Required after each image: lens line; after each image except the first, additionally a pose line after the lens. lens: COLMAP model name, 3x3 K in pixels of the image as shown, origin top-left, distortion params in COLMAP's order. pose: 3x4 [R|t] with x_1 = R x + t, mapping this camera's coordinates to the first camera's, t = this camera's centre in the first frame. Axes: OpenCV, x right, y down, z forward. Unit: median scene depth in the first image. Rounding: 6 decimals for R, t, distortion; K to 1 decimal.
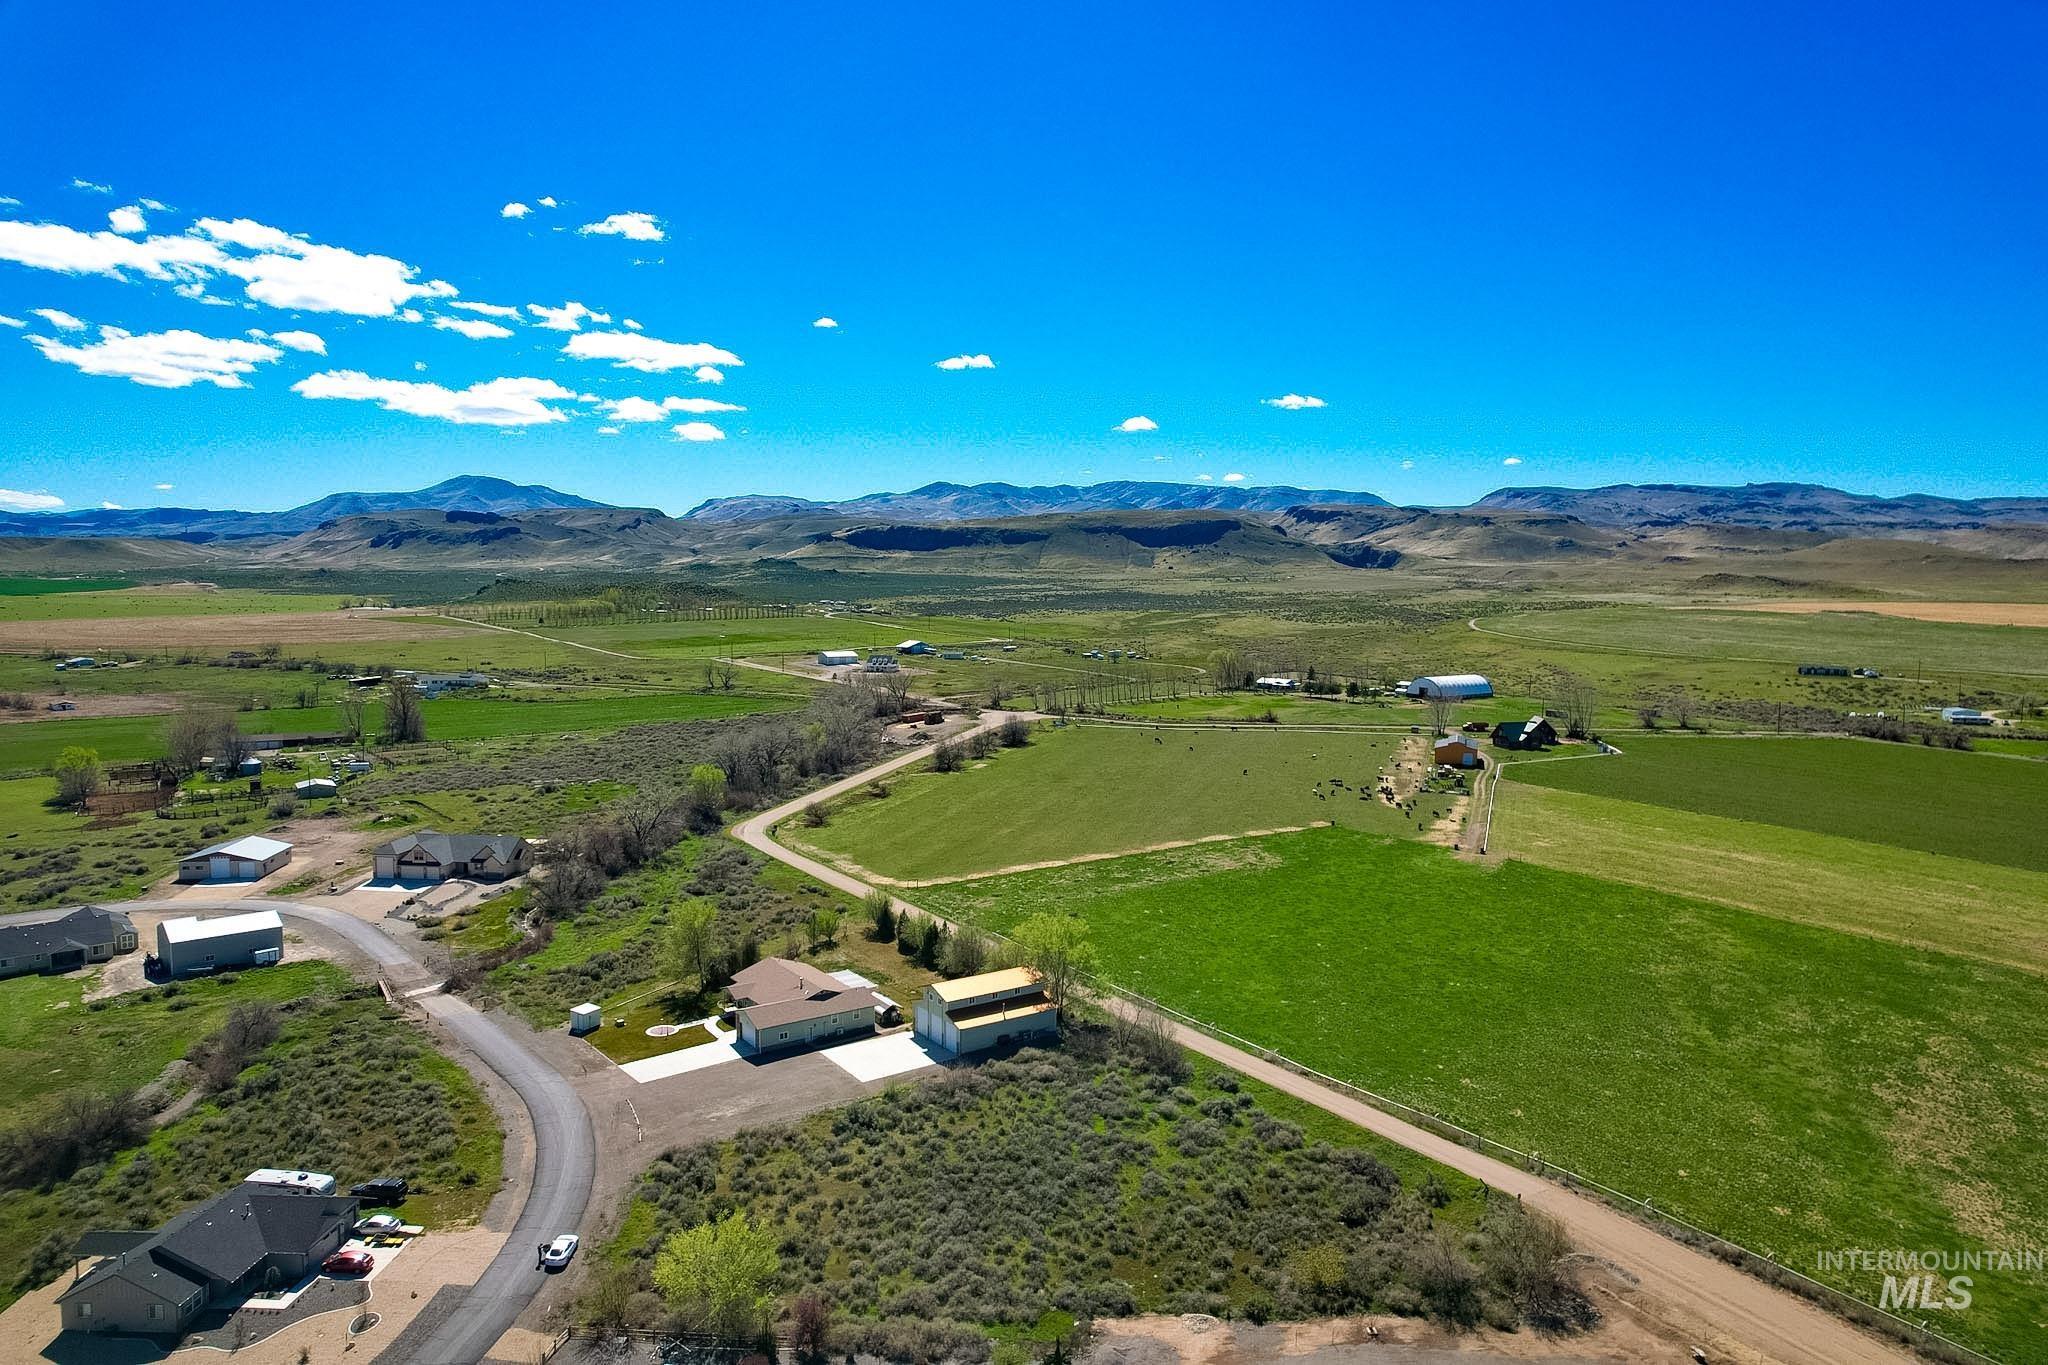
lens RADIAL K [[1309.4, 0, 1030.7], [0, 1309.4, 691.8], [0, 0, 1]] dist [-0.071739, 0.066320]
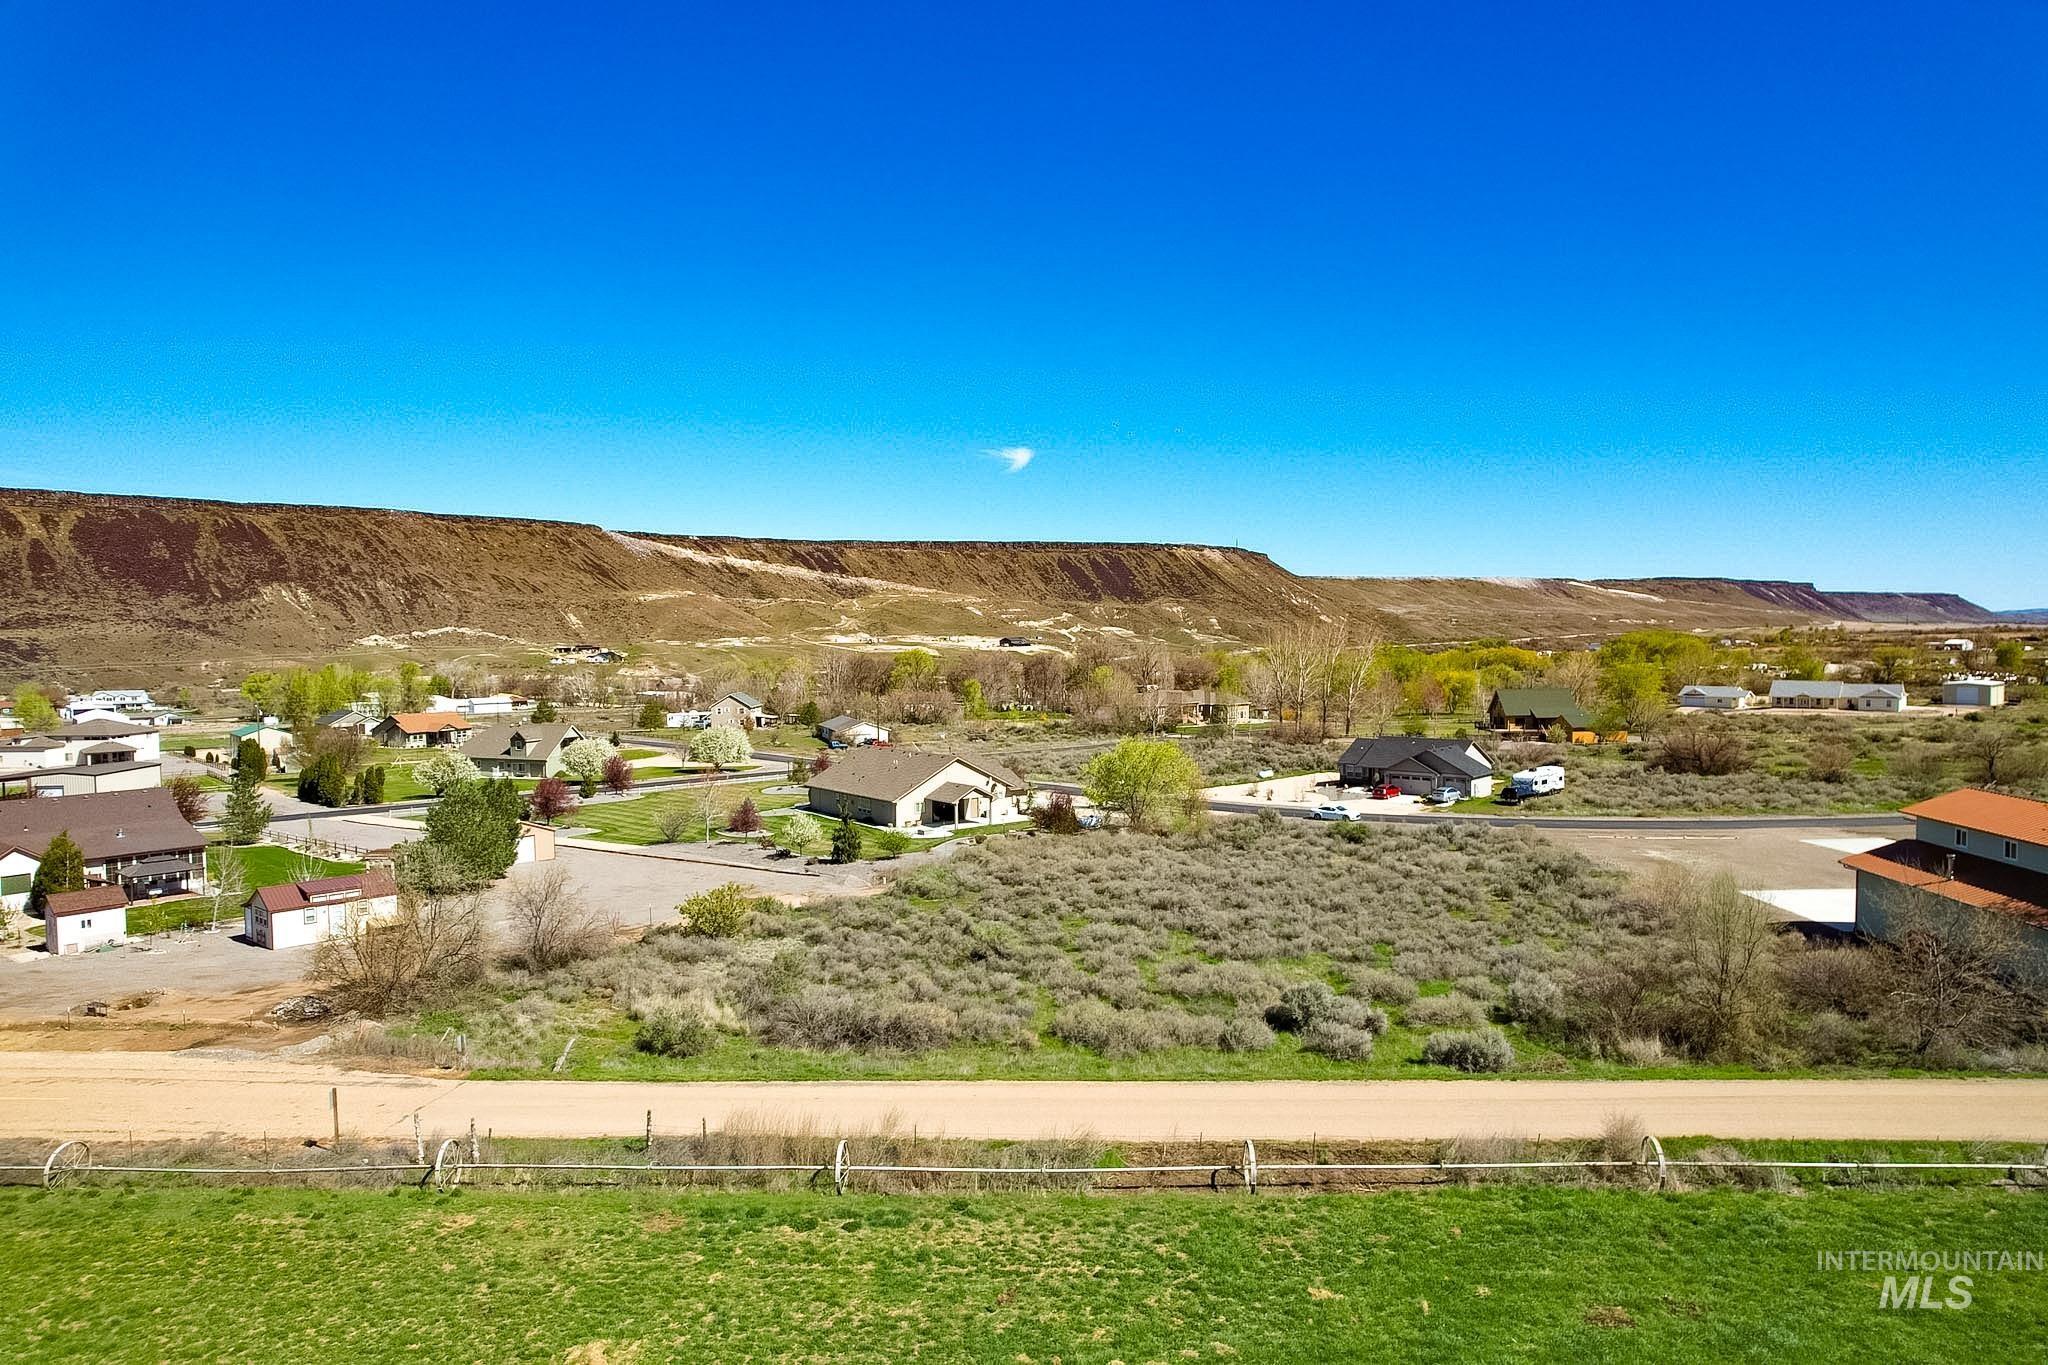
lens RADIAL K [[1309.4, 0, 1029.3], [0, 1309.4, 687.1], [0, 0, 1]] dist [-0.071739, 0.066320]
pose [[-0.629100, 0.031703, -0.776677, 0.245330], [-0.063795, 0.993692, 0.092235, 0.100629], [0.774702, 0.107573, -0.623109, 0.586138]]
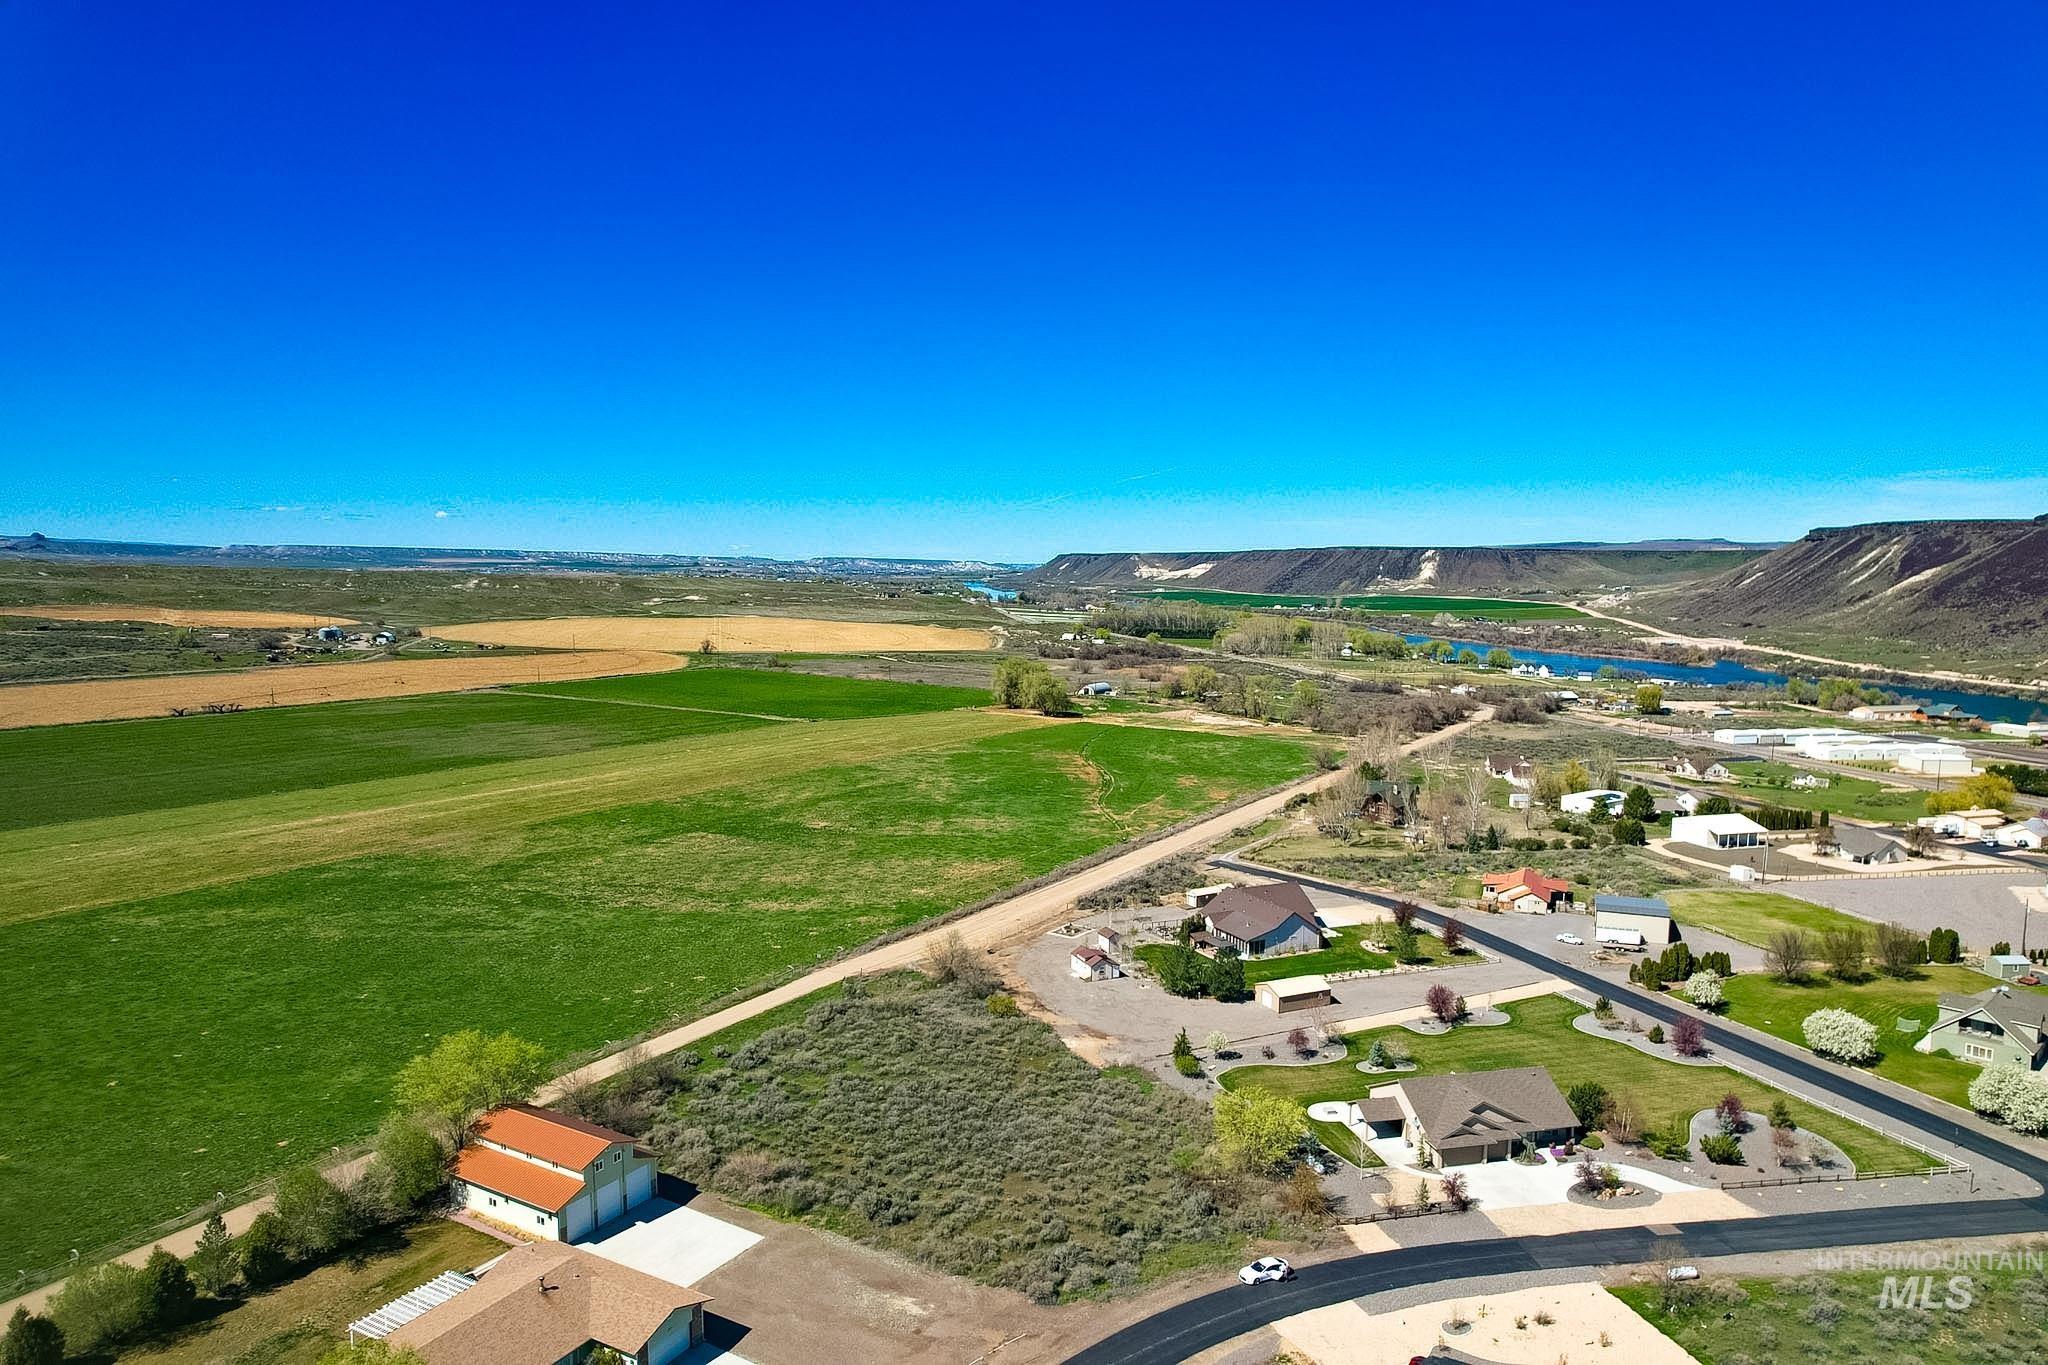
lens RADIAL K [[1315.9, 0, 1026.4], [0, 1315.9, 670.4], [0, 0, 1]] dist [-0.065100, 0.049838]
pose [[-0.429044, -0.087410, 0.899045, -0.453742], [0.067438, 0.989429, 0.128380, -0.060921], [-0.900763, 0.115711, -0.418614, 0.611358]]
